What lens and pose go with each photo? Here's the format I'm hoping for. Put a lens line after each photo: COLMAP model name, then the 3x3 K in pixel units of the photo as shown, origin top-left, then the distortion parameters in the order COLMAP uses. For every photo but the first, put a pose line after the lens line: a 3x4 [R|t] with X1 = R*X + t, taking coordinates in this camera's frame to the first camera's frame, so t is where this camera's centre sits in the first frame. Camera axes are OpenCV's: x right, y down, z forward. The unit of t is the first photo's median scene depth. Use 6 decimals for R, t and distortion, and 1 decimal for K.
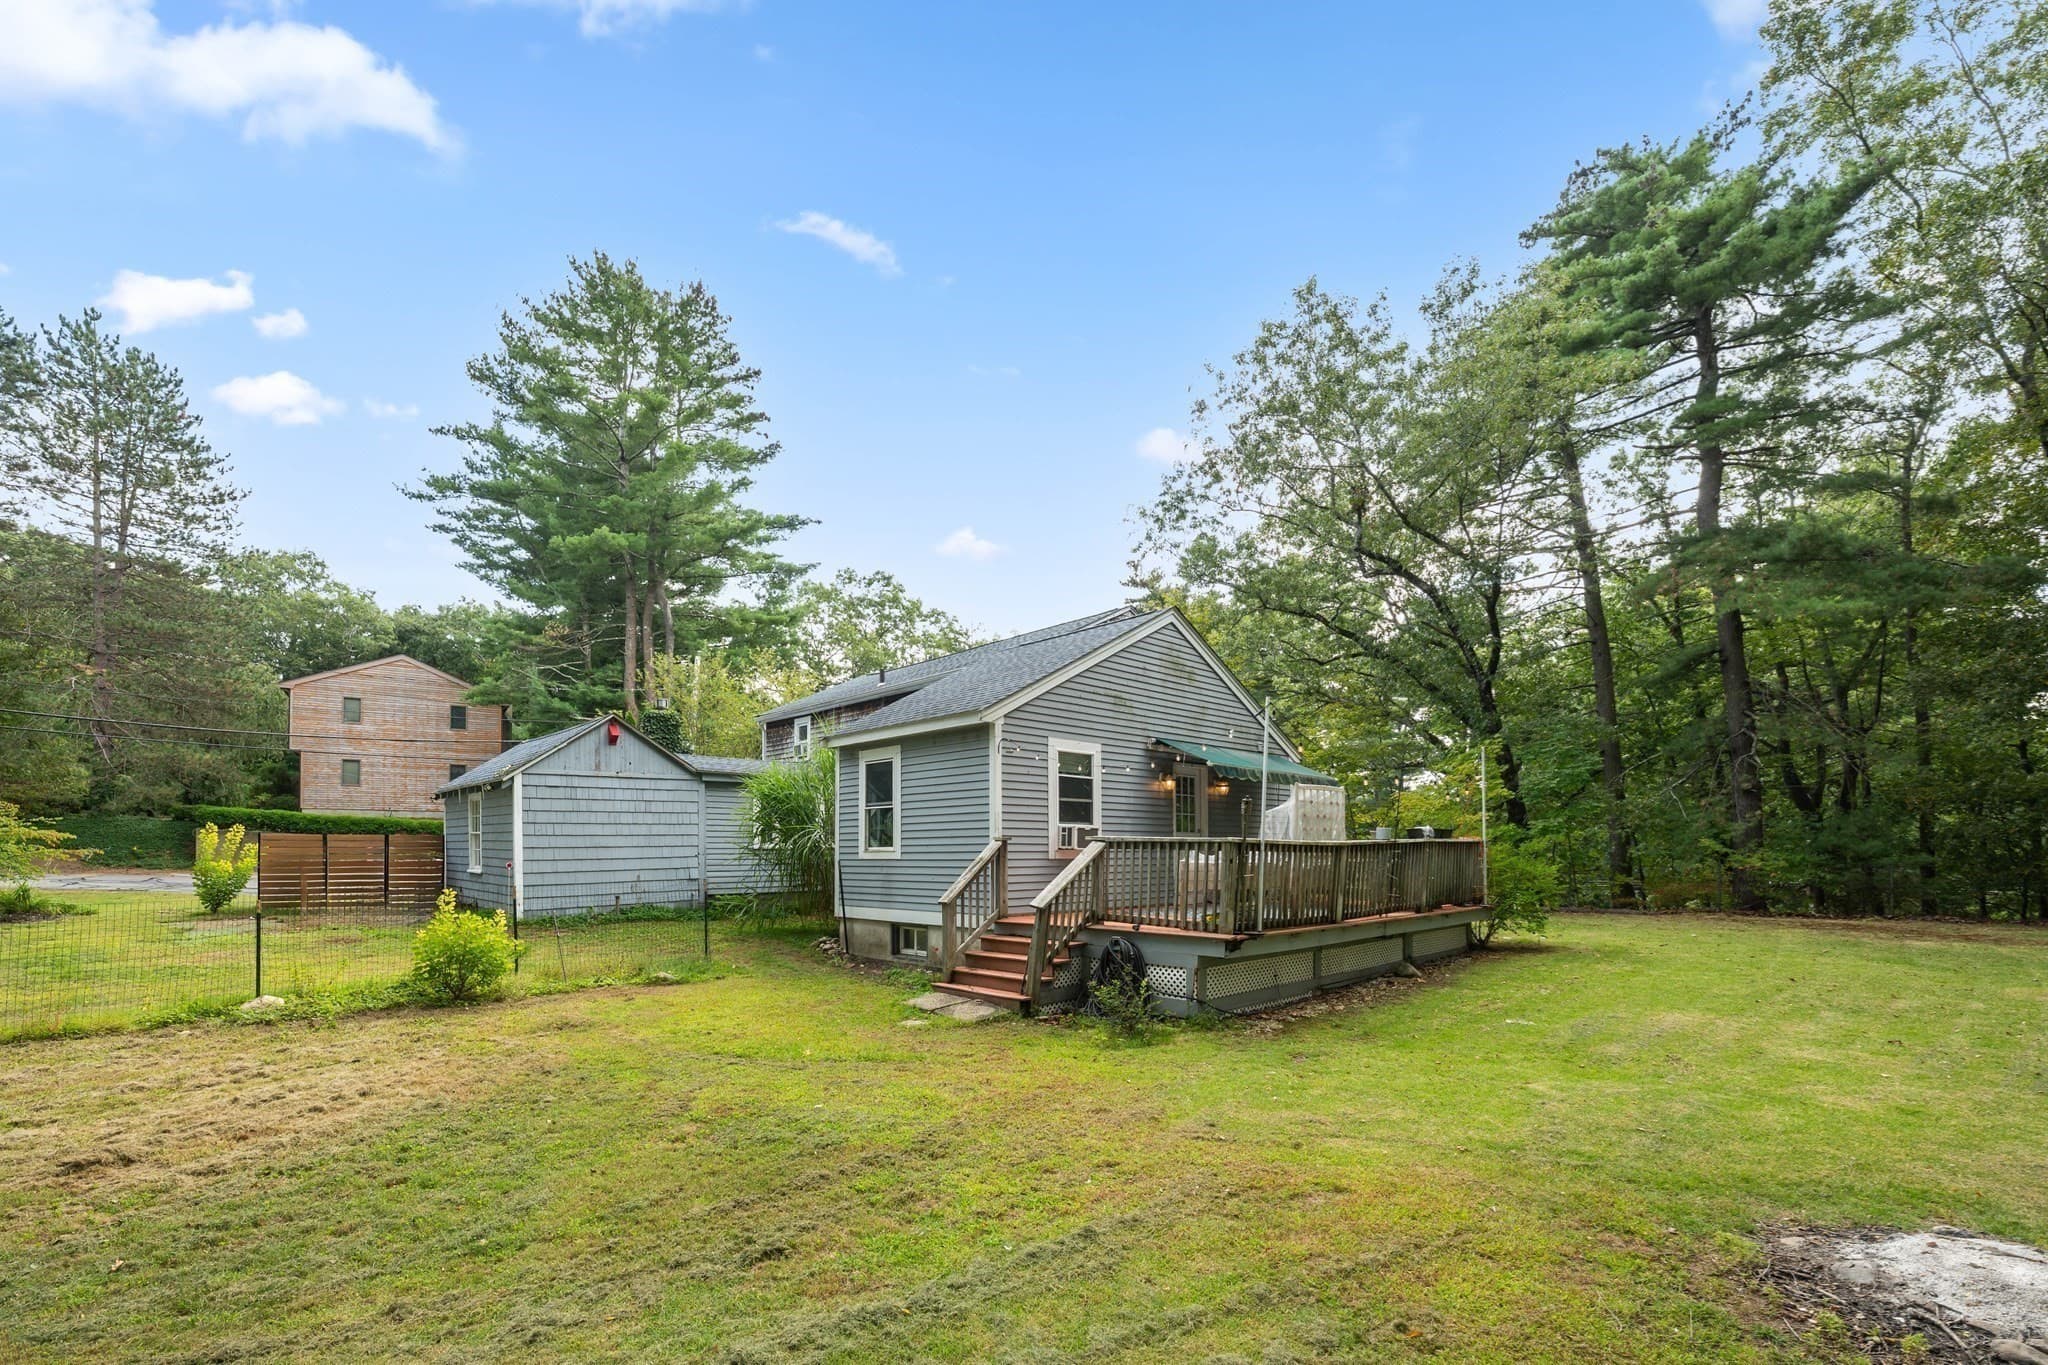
lens RADIAL K [[888.6, 0, 1027.1], [0, 888.6, 846.8], [0, 0, 1]] dist [0.005599, -0.000005]
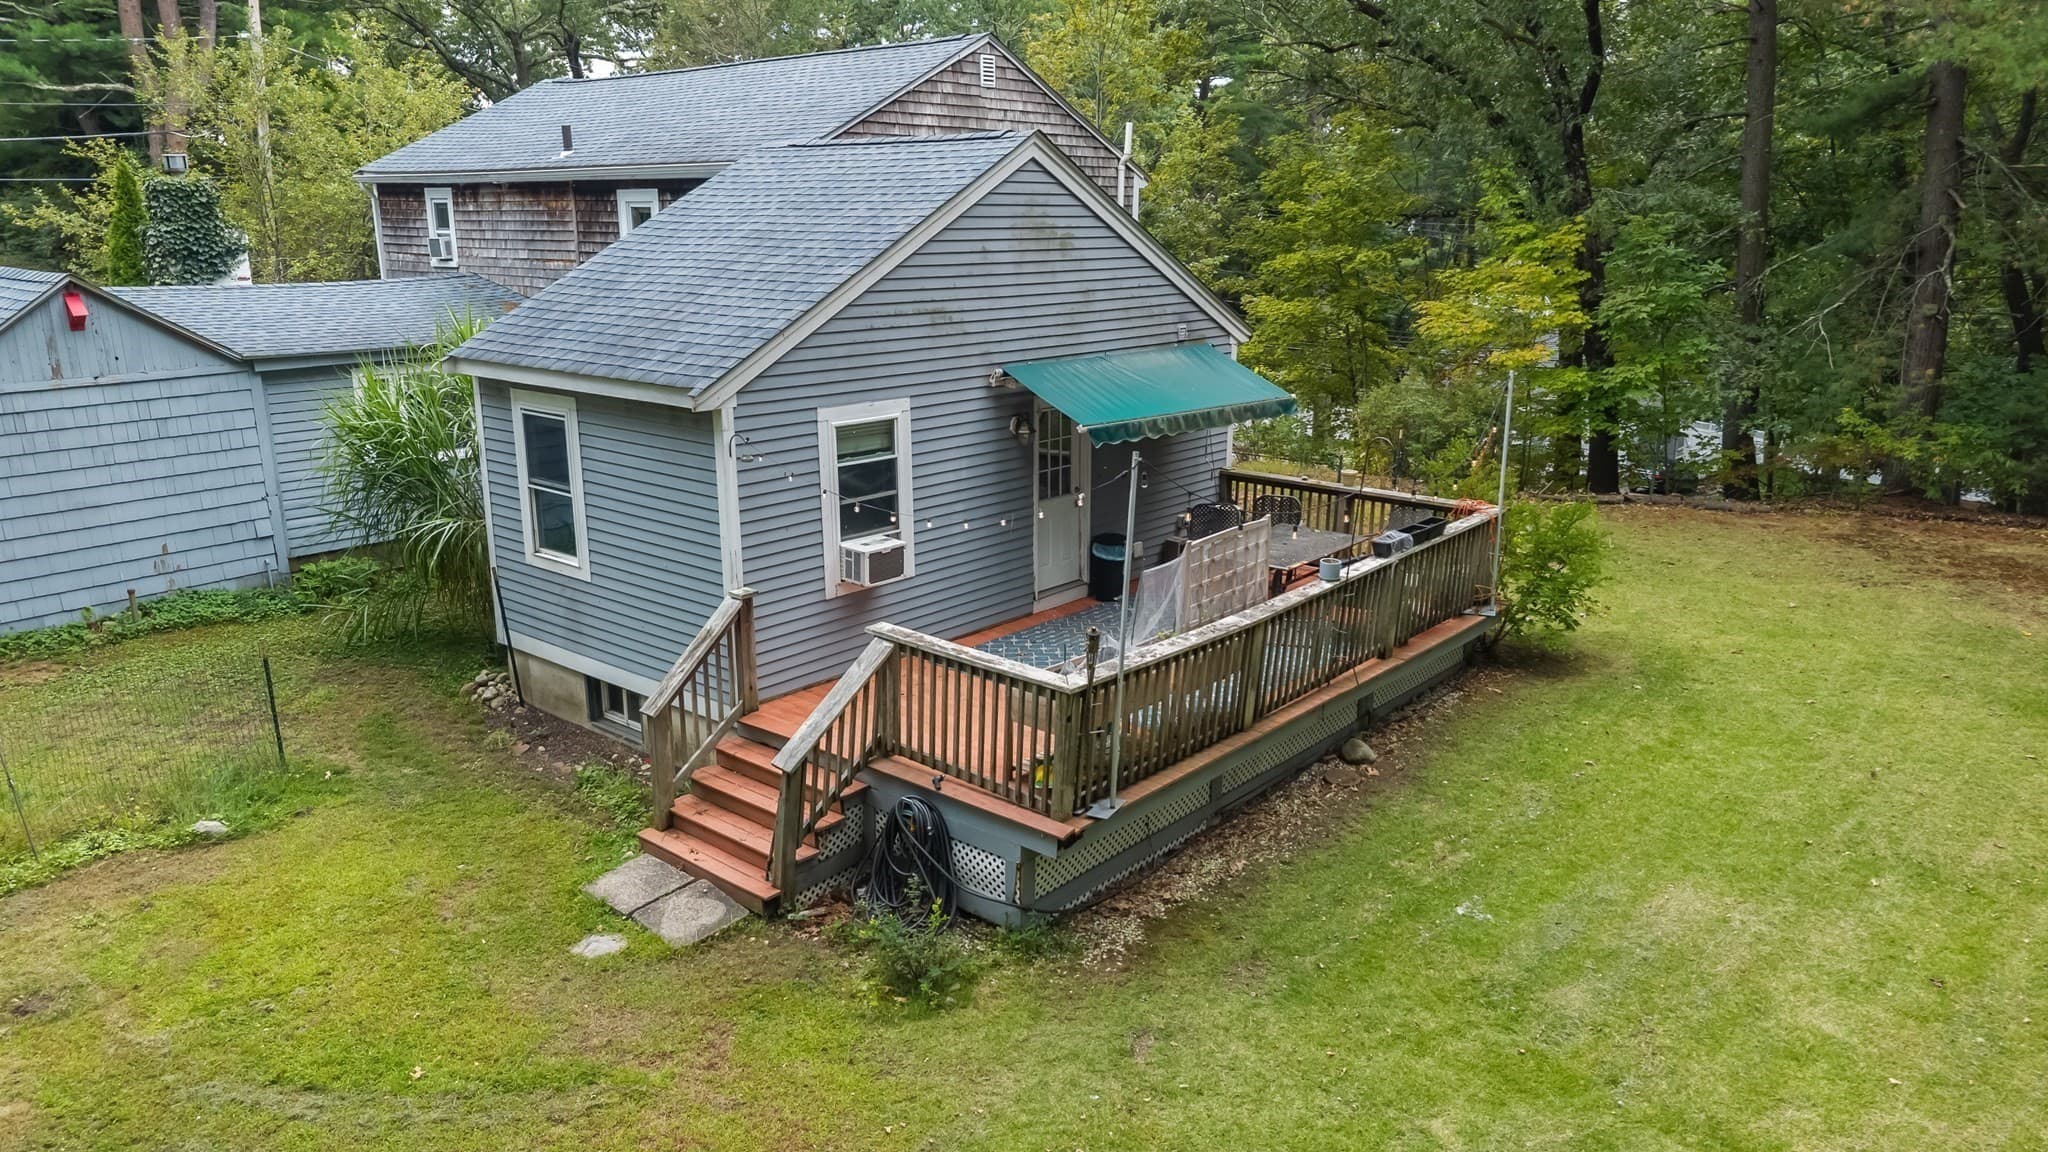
lens RADIAL K [[1385.0, 0, 1033.1], [0, 1385.0, 590.6], [0, 0, 1]] dist [0.036026, -0.028074]
pose [[0.995194, -0.020929, 0.095659, 0.074120], [-0.005836, 0.962480, 0.271290, -0.249887], [-0.097748, -0.270544, 0.957732, 0.030490]]
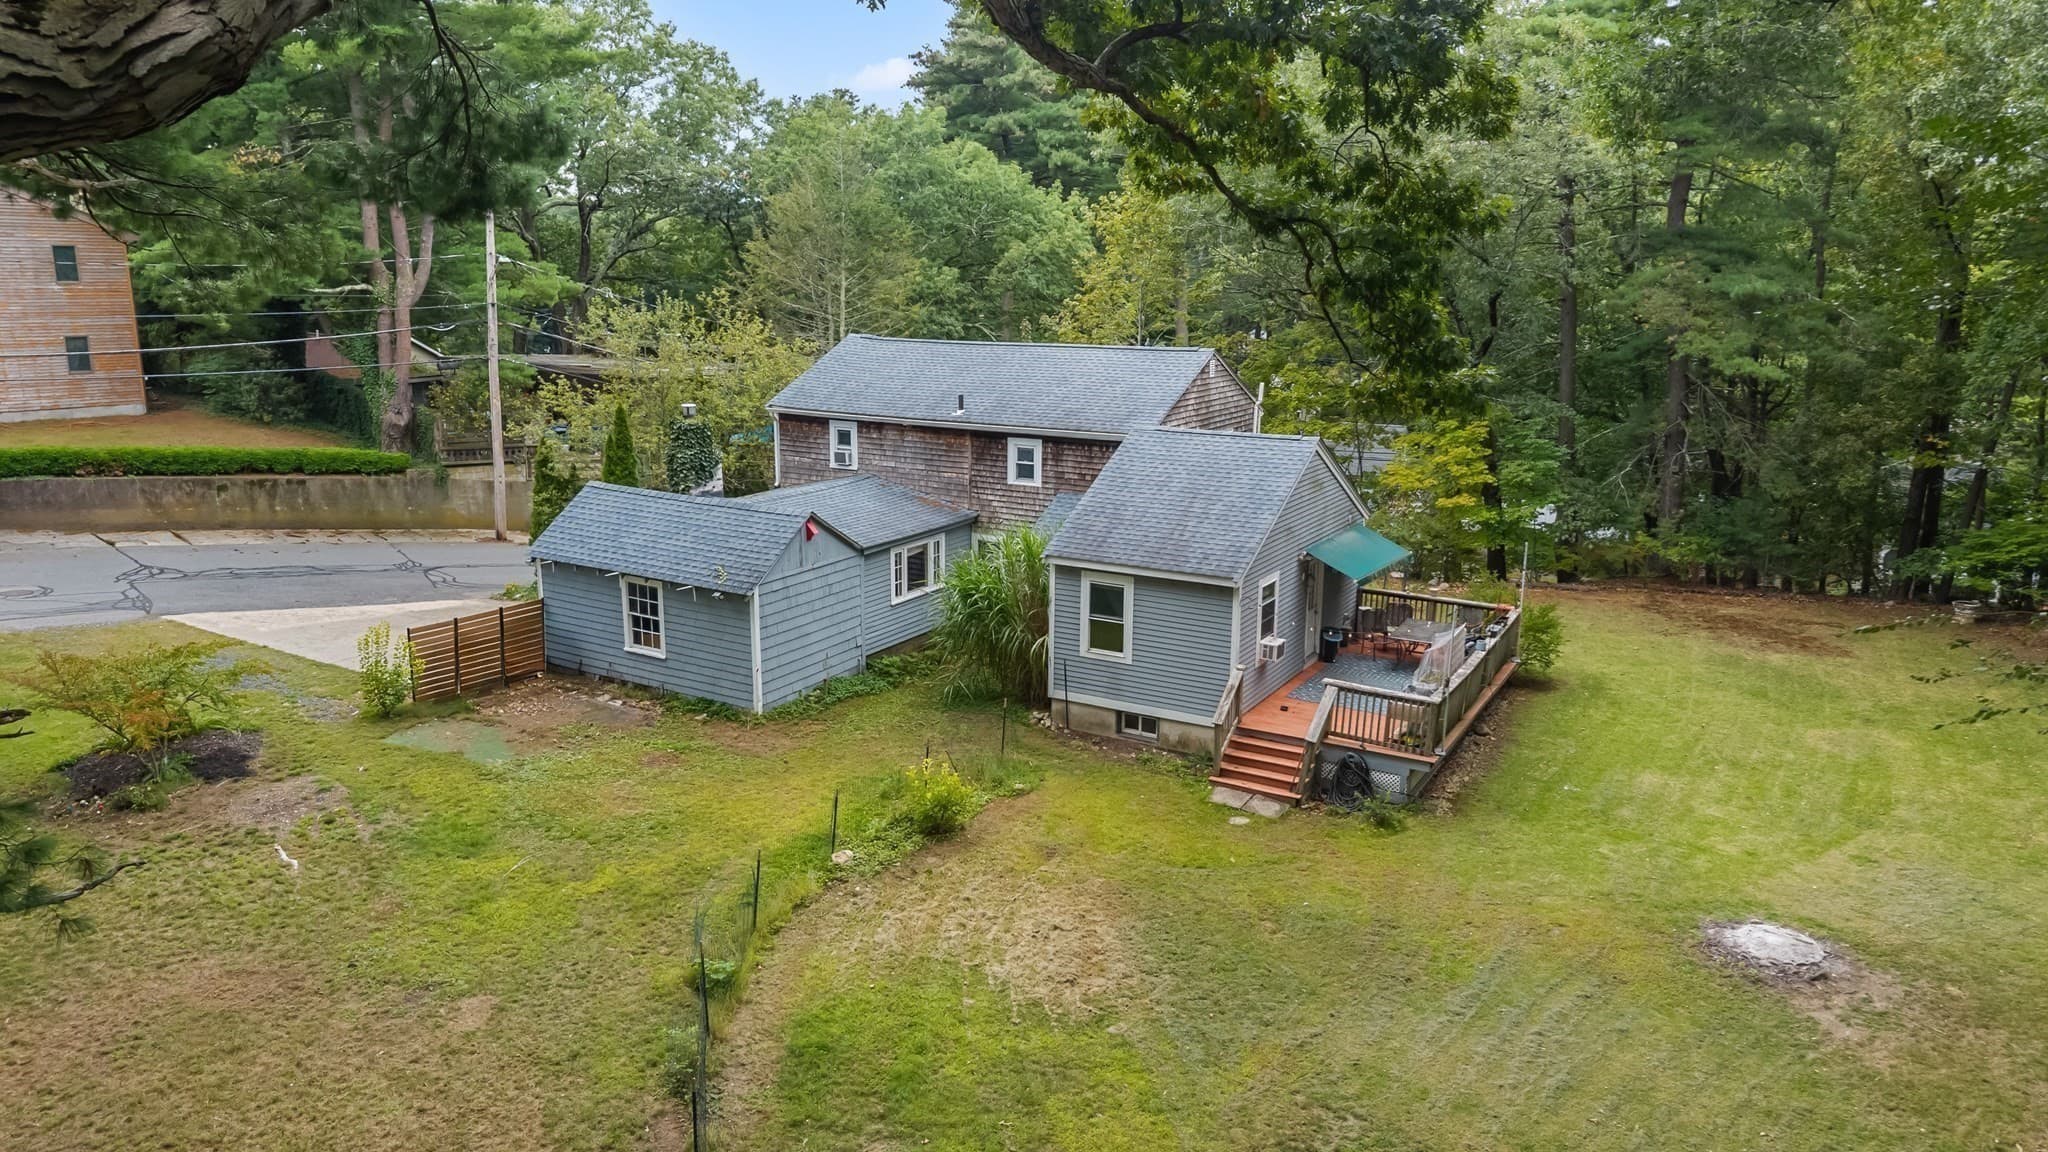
lens RADIAL K [[1385.0, 0, 1021.5], [0, 1385.0, 580.9], [0, 0, 1]] dist [0.036026, -0.028074]
pose [[0.961315, -0.049497, 0.270969, -0.836075], [-0.015276, 0.972629, 0.231861, -0.569234], [-0.275029, -0.227031, 0.934246, -0.800651]]
